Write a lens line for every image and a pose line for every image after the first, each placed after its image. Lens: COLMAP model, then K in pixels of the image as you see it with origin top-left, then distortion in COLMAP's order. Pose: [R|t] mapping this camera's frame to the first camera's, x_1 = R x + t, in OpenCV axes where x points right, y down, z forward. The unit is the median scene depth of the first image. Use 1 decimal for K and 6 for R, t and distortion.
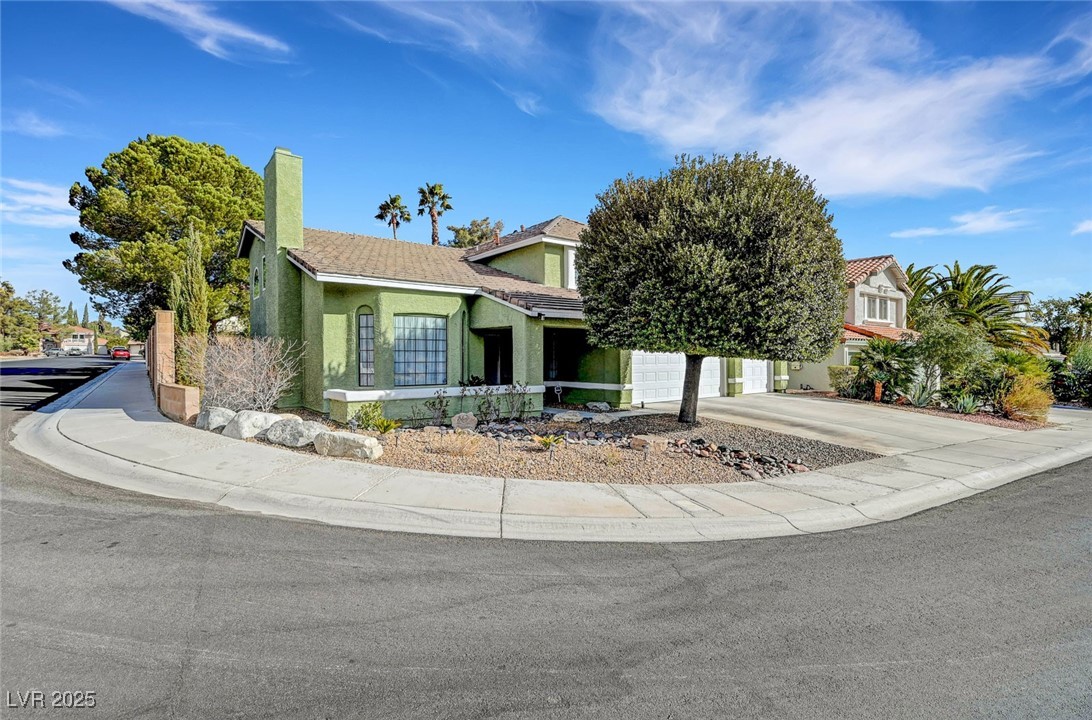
lens RADIAL K [[545.3, 0, 546.0], [0, 545.3, 360.0], [0, 0, 1]] dist [-0.054081, 0.000074]
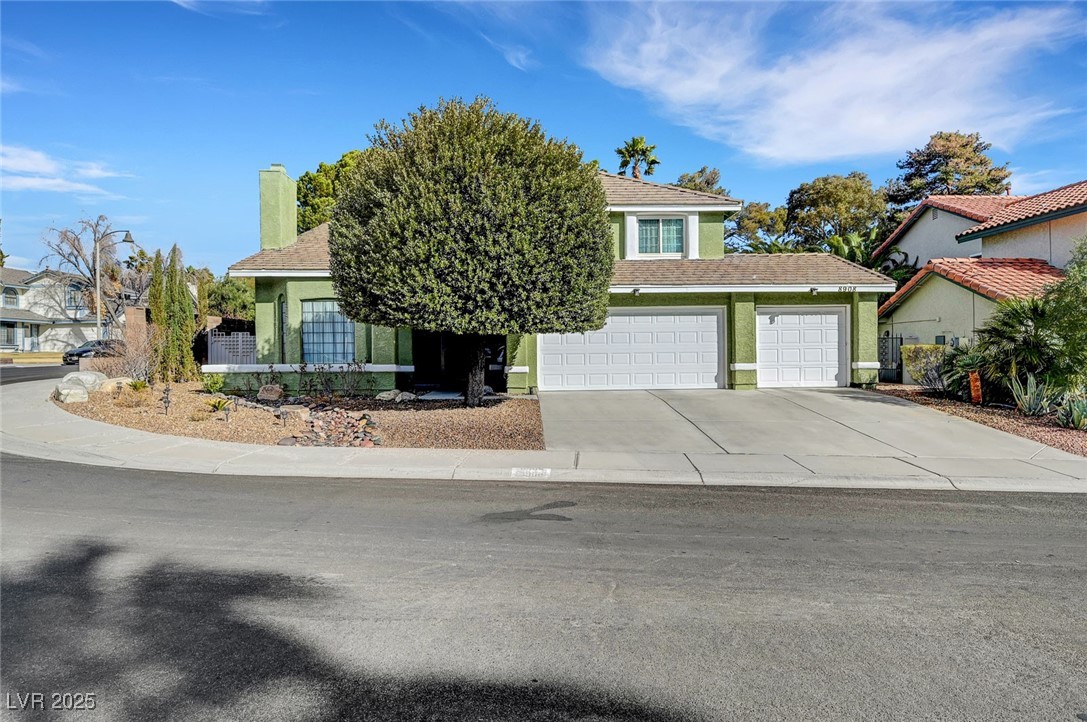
lens RADIAL K [[669.3, 0, 543.5], [0, 669.3, 361.0], [0, 0, 1]] dist [0.002851, 0.000369]
pose [[0.799716, 0.003985, -0.600365, 0.896499], [0.003719, 0.999926, 0.011590, 0.025190], [0.600367, -0.011501, 0.799642, 0.185427]]
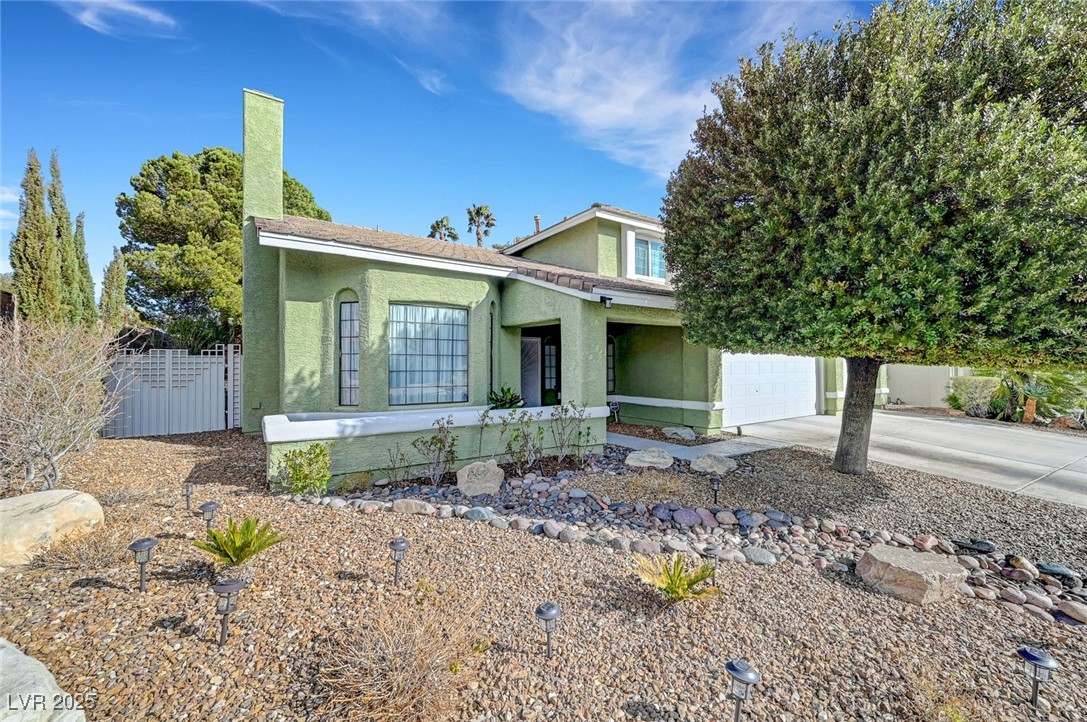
lens RADIAL K [[429.9, 0, 543.5], [0, 429.9, 361.0], [0, 0, 1]] dist [-0.000867, -0.000006]
pose [[0.997026, 0.000563, -0.077059, -0.040038], [-0.001969, 0.999833, -0.018168, 0.000783], [0.077036, 0.018265, 0.996861, 0.446651]]
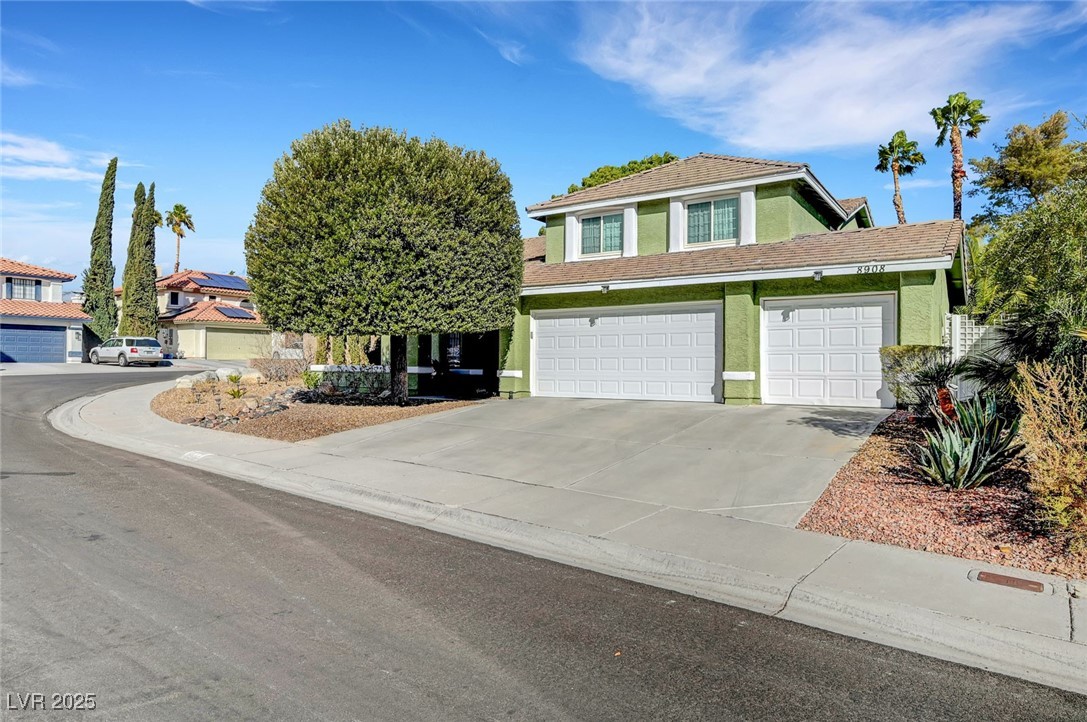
lens RADIAL K [[666.5, 0, 543.5], [0, 666.5, 361.0], [0, 0, 1]] dist [0.001545, 0.000395]
pose [[0.304114, 0.000272, -0.952636, 1.272903], [-0.008821, 0.999958, -0.002530, 0.034114], [0.952595, 0.009172, 0.304104, 0.796956]]
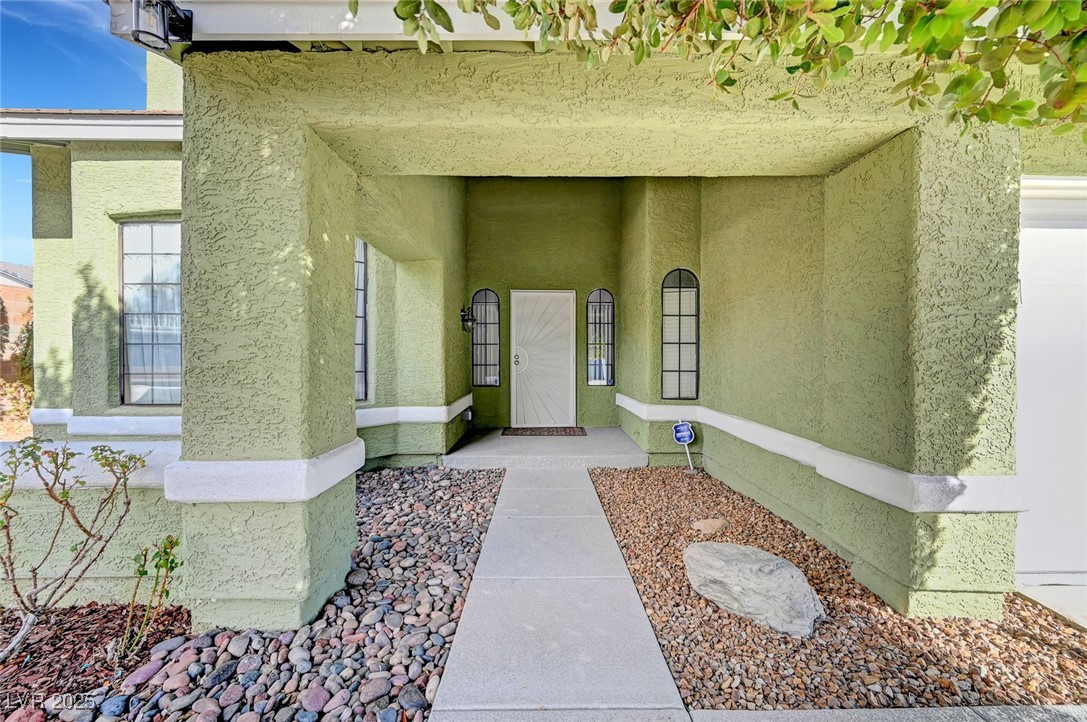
lens RADIAL K [[429.9, 0, 543.5], [0, 429.9, 361.0], [0, 0, 1]] dist [-0.000867, -0.000006]
pose [[0.792450, 0.002769, -0.609930, 0.135751], [-0.005577, 0.999981, -0.002708, 0.013452], [0.609911, 0.005548, 0.792450, 0.896092]]
